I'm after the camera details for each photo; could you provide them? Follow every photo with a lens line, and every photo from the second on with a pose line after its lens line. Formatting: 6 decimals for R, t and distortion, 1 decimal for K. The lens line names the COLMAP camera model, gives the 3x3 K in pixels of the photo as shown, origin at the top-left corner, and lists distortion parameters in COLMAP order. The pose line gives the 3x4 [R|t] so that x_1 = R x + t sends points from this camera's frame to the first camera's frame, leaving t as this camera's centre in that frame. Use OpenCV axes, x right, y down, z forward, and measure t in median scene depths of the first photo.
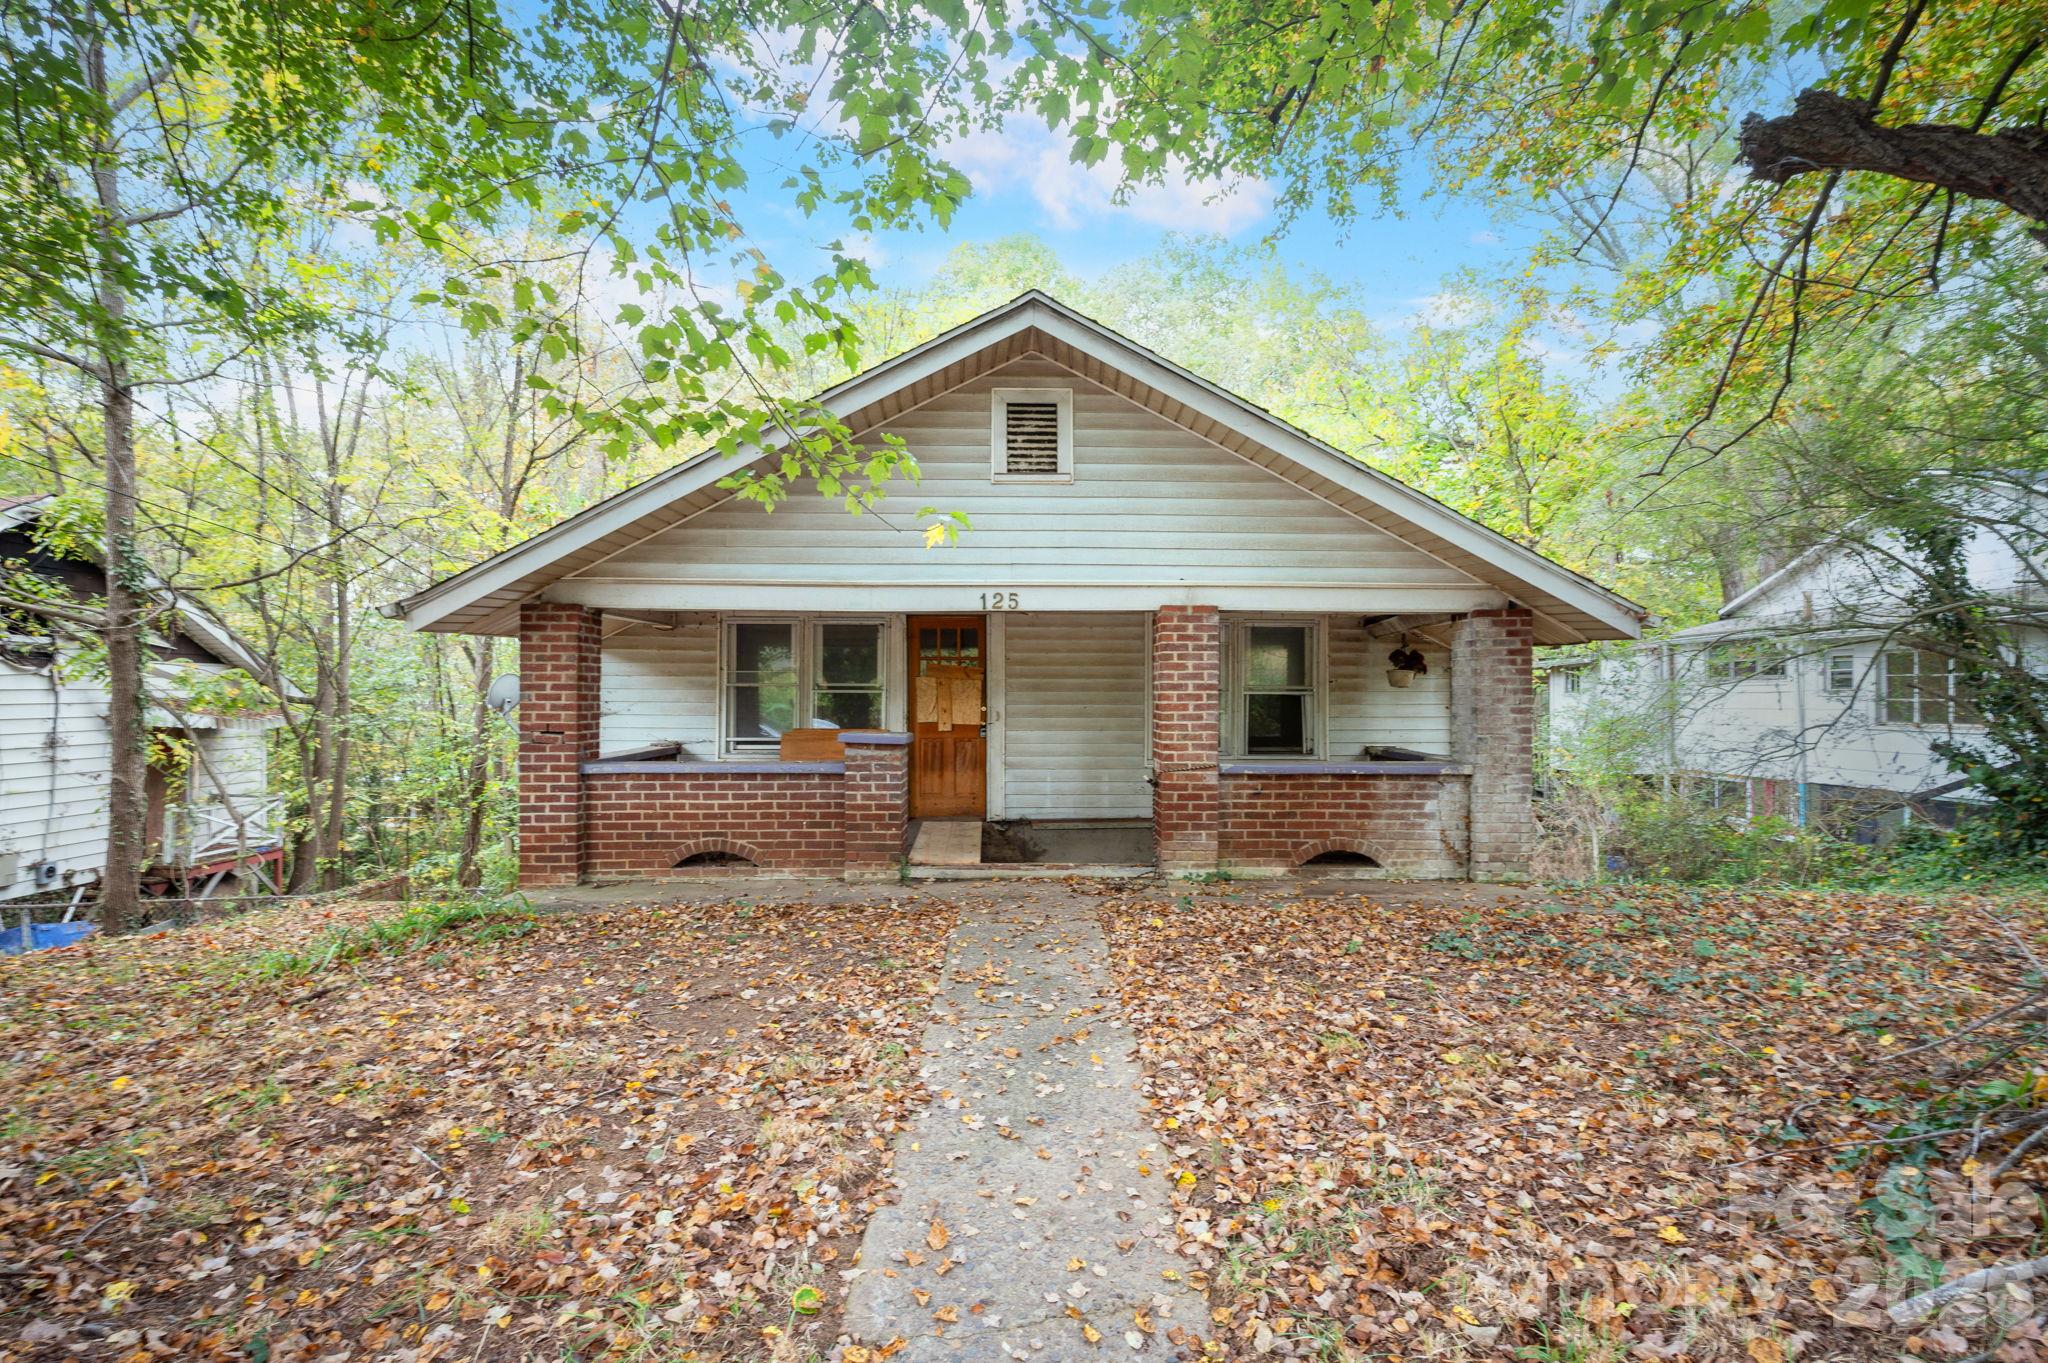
lens RADIAL K [[827.6, 0, 1024.0], [0, 827.6, 681.5], [0, 0, 1]] dist [0.000552, 0.000020]
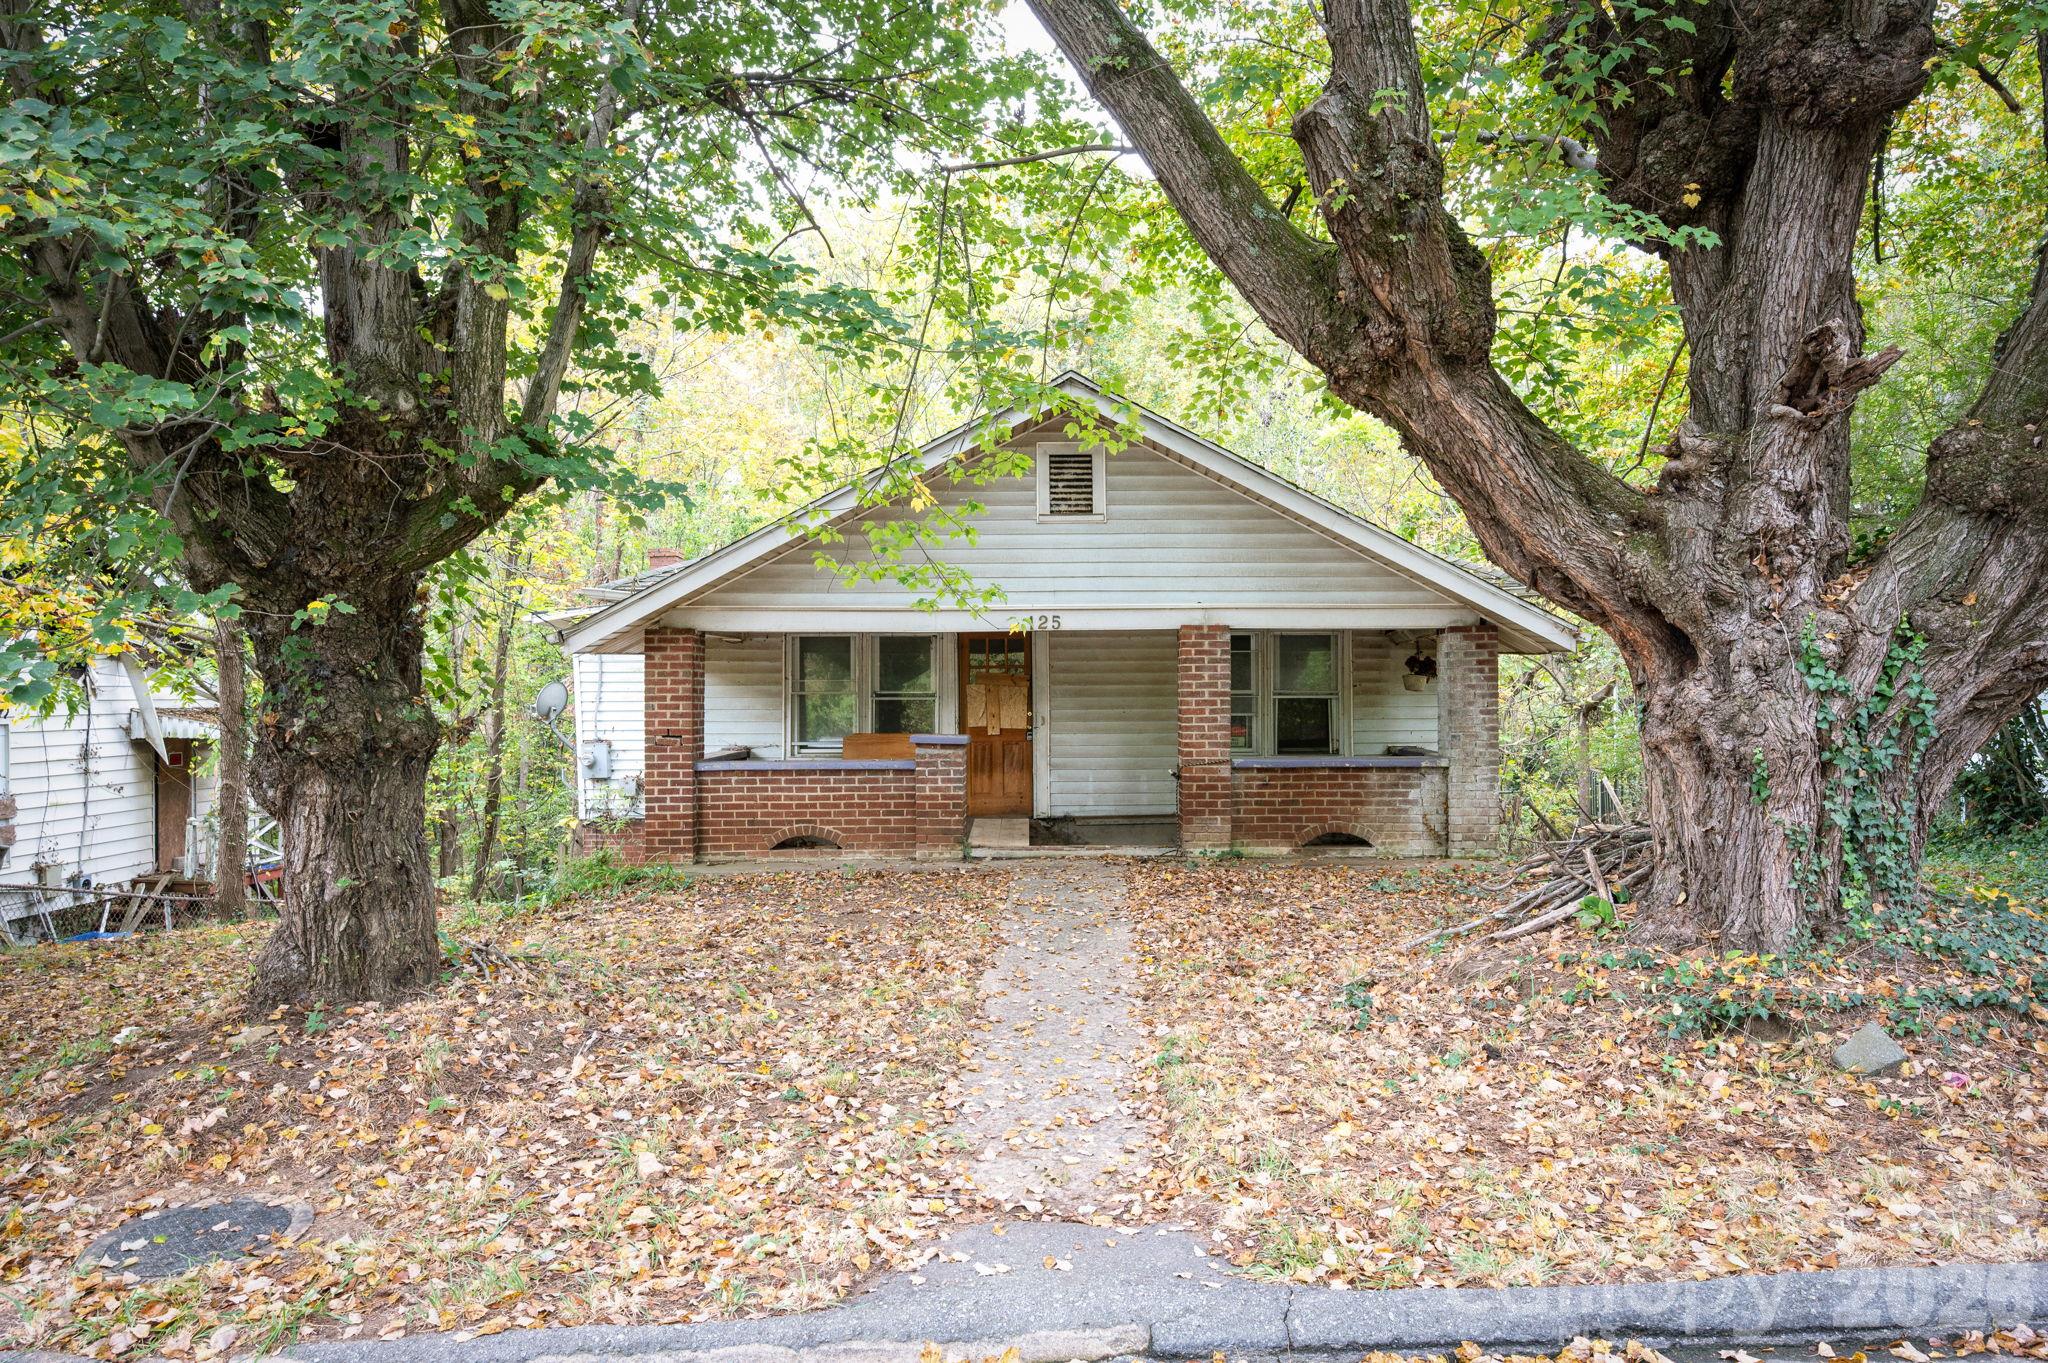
lens RADIAL K [[1037.6, 0, 1024.0], [0, 1037.6, 681.5], [0, 0, 1]] dist [-0.023873, -0.000037]
pose [[0.998859, -0.008698, -0.046967, 0.010023], [0.008786, 0.999960, 0.001672, -0.015606], [0.046951, -0.002082, 0.998895, -0.471759]]
